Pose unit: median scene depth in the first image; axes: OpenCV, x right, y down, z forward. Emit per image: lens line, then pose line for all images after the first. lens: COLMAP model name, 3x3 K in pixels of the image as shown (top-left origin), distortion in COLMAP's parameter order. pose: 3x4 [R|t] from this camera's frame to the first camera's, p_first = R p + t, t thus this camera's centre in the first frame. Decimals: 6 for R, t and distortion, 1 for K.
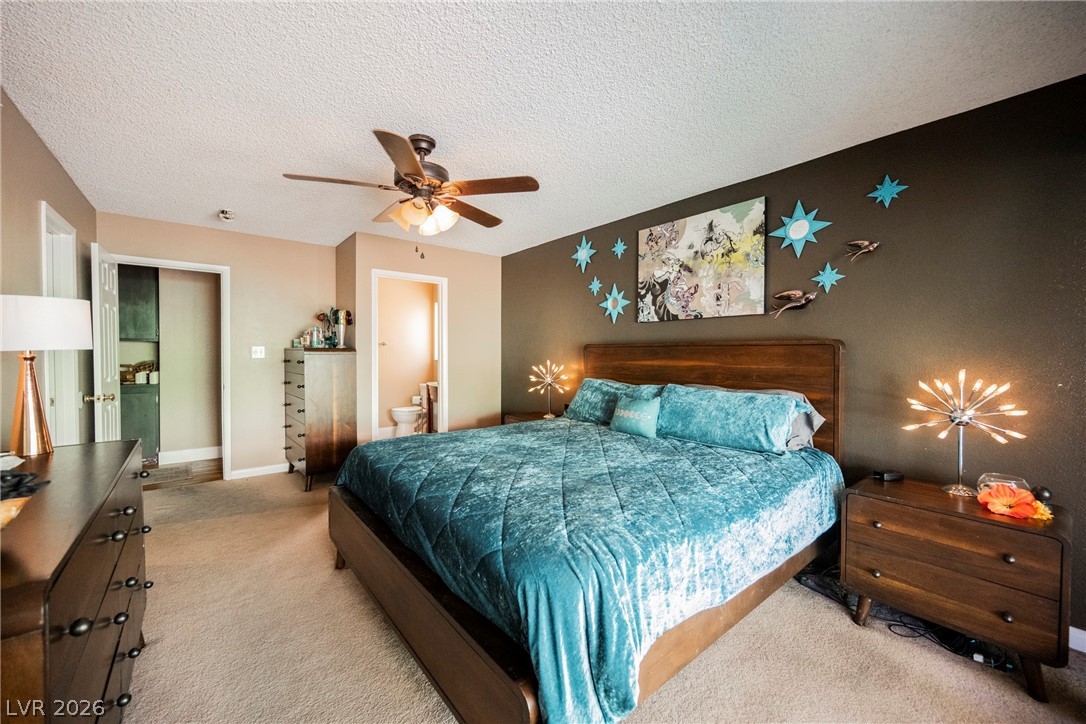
lens RADIAL K [[429.9, 0, 540.7], [0, 429.9, 359.8], [0, 0, 1]] dist [-0.000821, -0.000162]
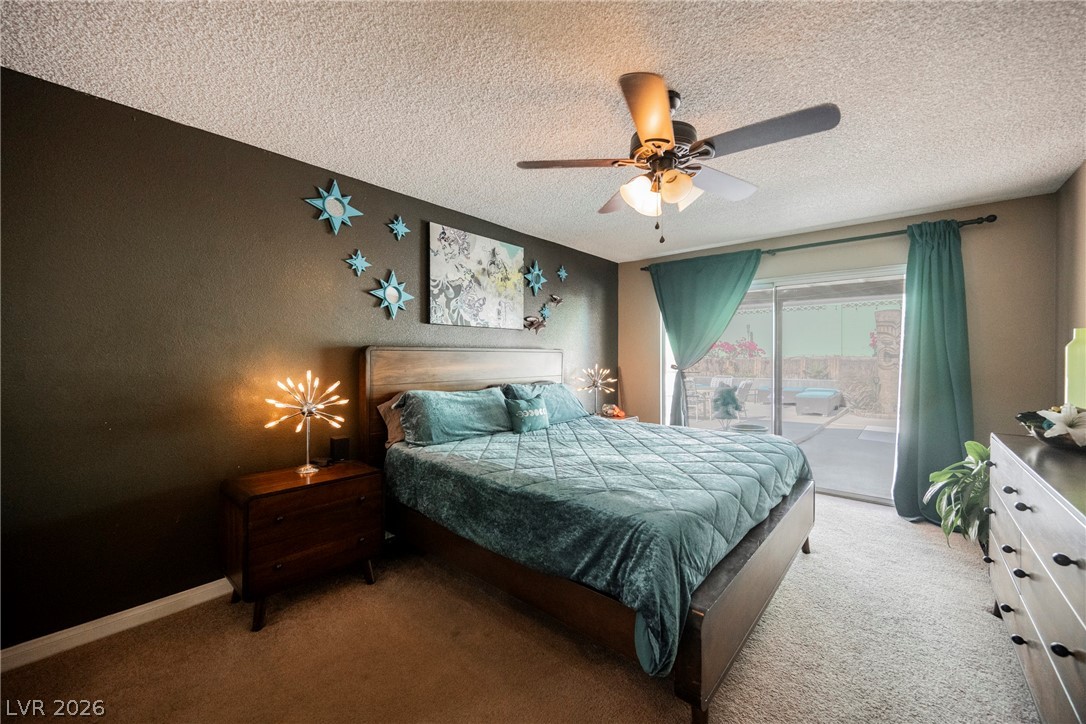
lens RADIAL K [[429.9, 0, 540.4], [0, 429.9, 359.9], [0, 0, 1]] dist [-0.000821, -0.000162]
pose [[-0.167265, 0.000804, 0.985912, -0.736184], [0.020638, 0.999783, 0.002686, -0.009509], [-0.985696, 0.020797, -0.167245, 0.981462]]
